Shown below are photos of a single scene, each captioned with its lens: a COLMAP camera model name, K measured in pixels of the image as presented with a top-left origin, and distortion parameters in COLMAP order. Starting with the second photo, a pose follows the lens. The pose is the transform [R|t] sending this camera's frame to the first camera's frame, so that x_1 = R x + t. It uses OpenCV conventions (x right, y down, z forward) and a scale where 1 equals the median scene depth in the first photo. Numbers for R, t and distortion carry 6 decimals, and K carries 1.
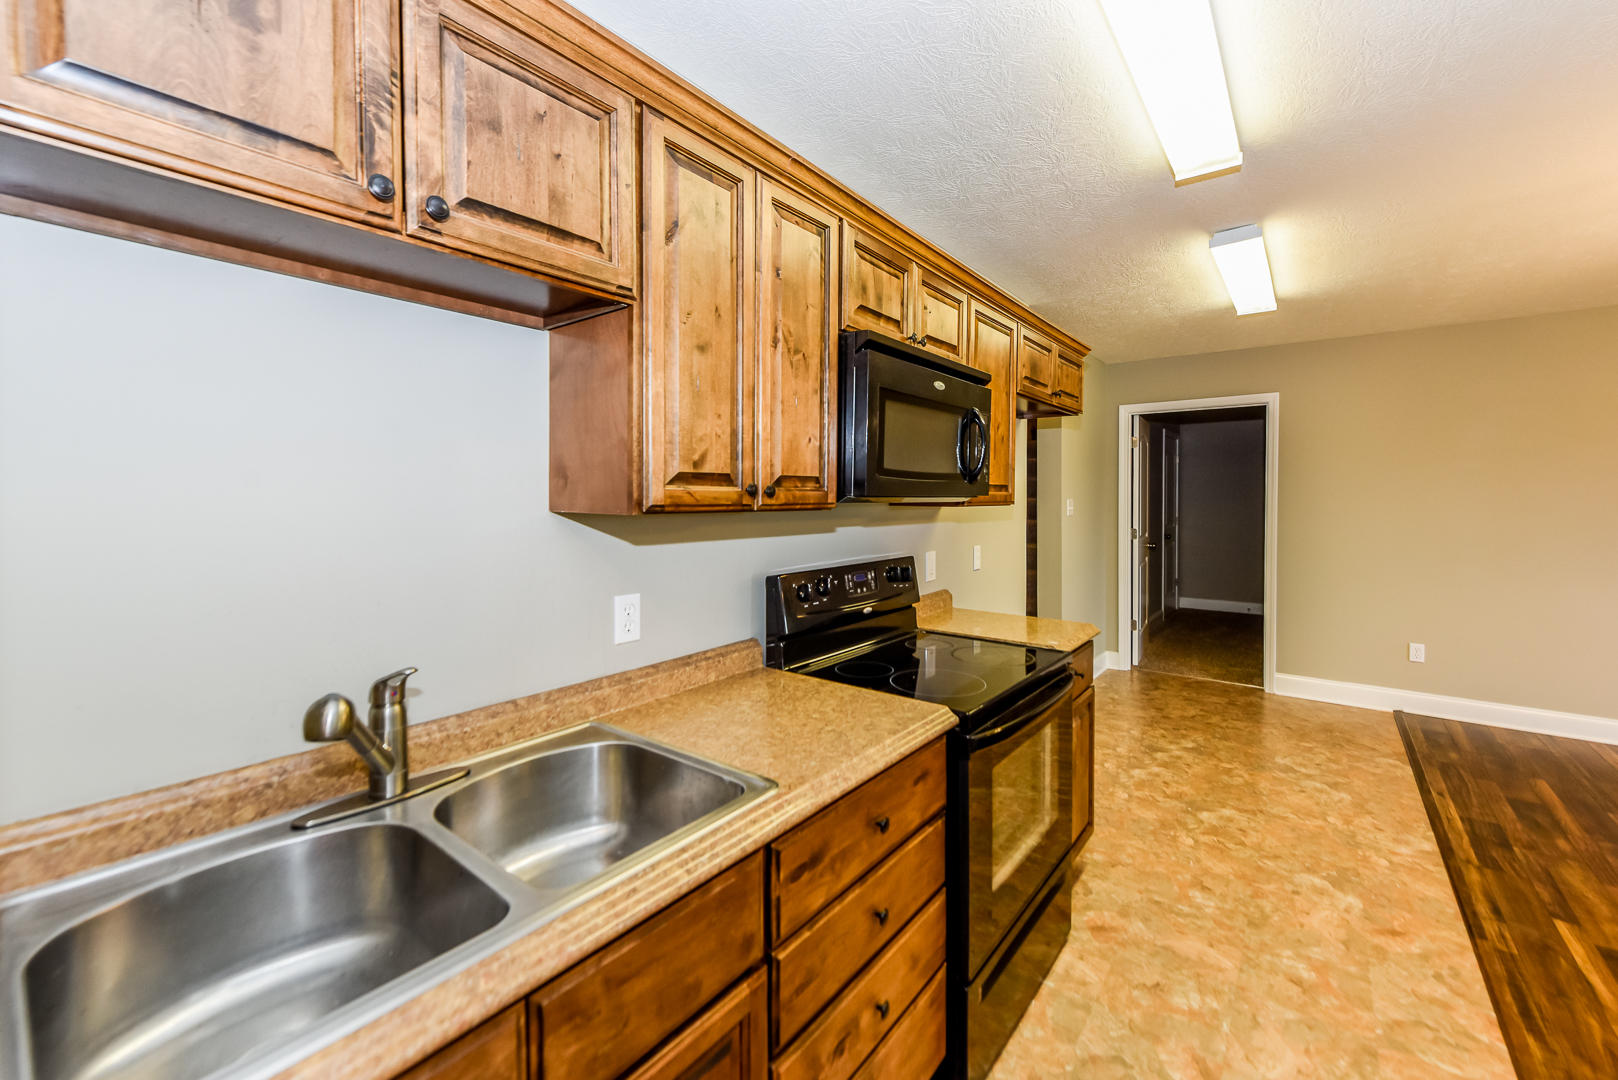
lens RADIAL K [[649.2, 0, 809.2], [0, 649.2, 508.1], [0, 0, 1]] dist [0.000607, 0.000143]
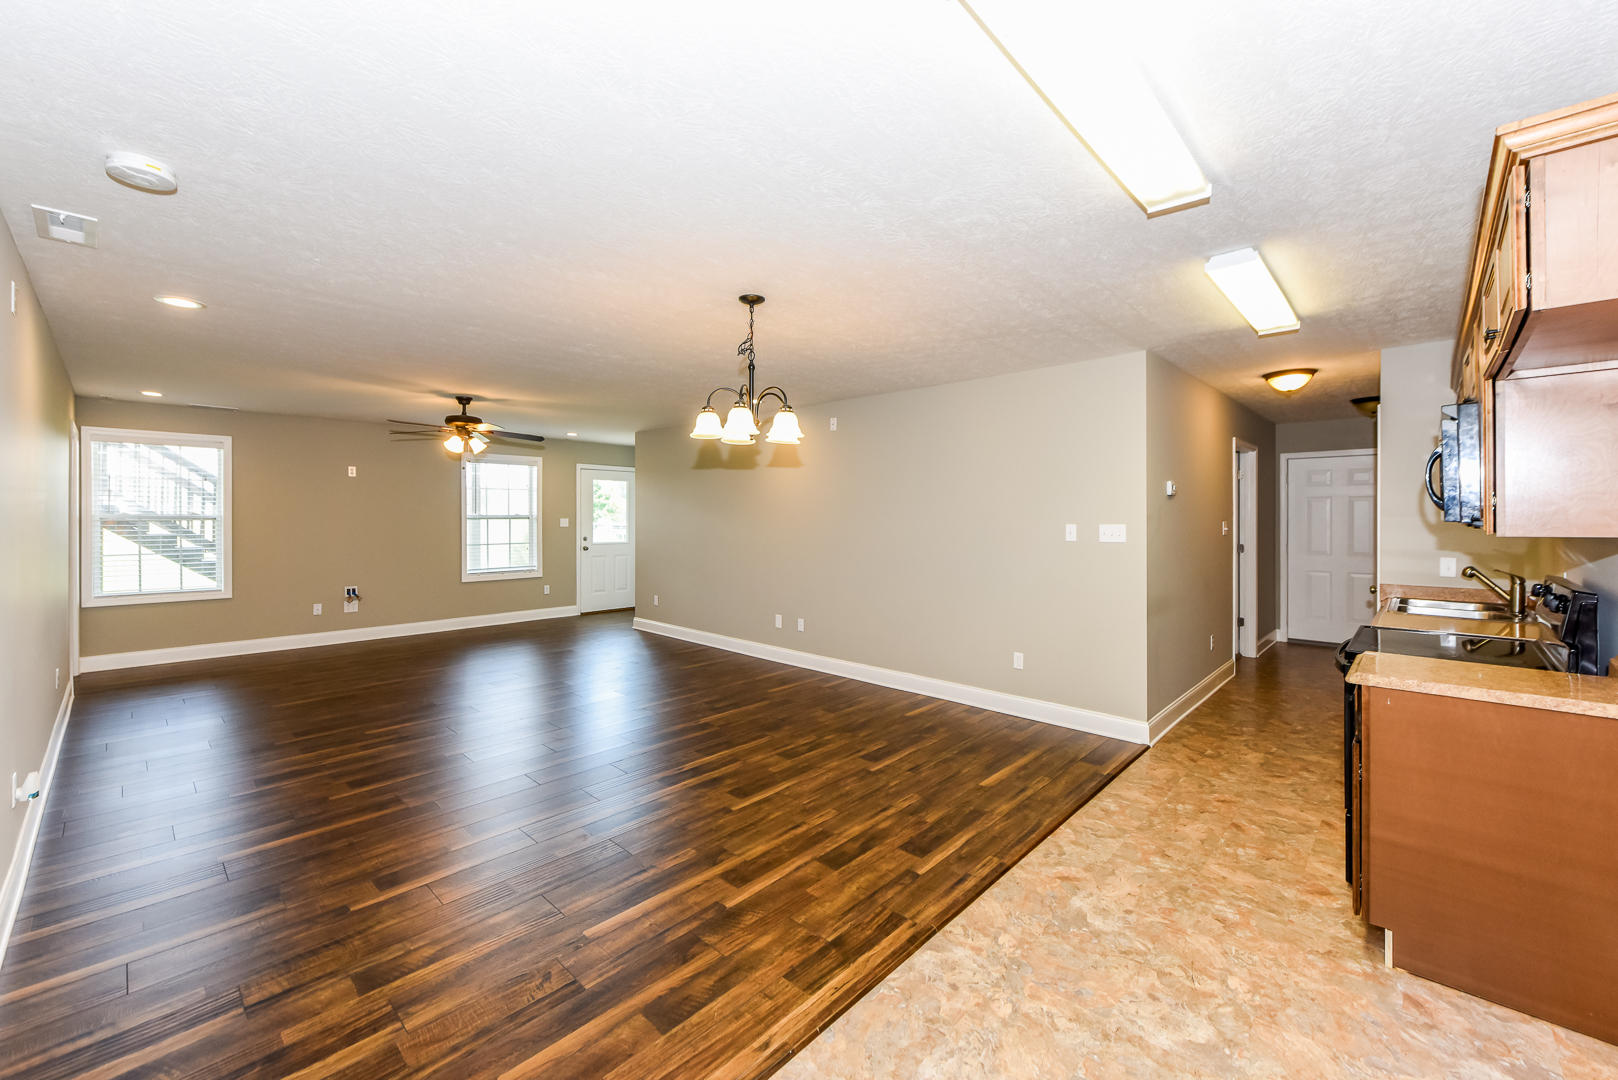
lens RADIAL K [[649.2, 0, 809.2], [0, 649.2, 508.1], [0, 0, 1]] dist [0.000607, 0.000143]
pose [[-0.995914, 0.005565, 0.090136, 1.151865], [0.006367, 0.999943, 0.008612, -0.052251], [-0.090083, 0.009151, -0.995892, 2.051851]]
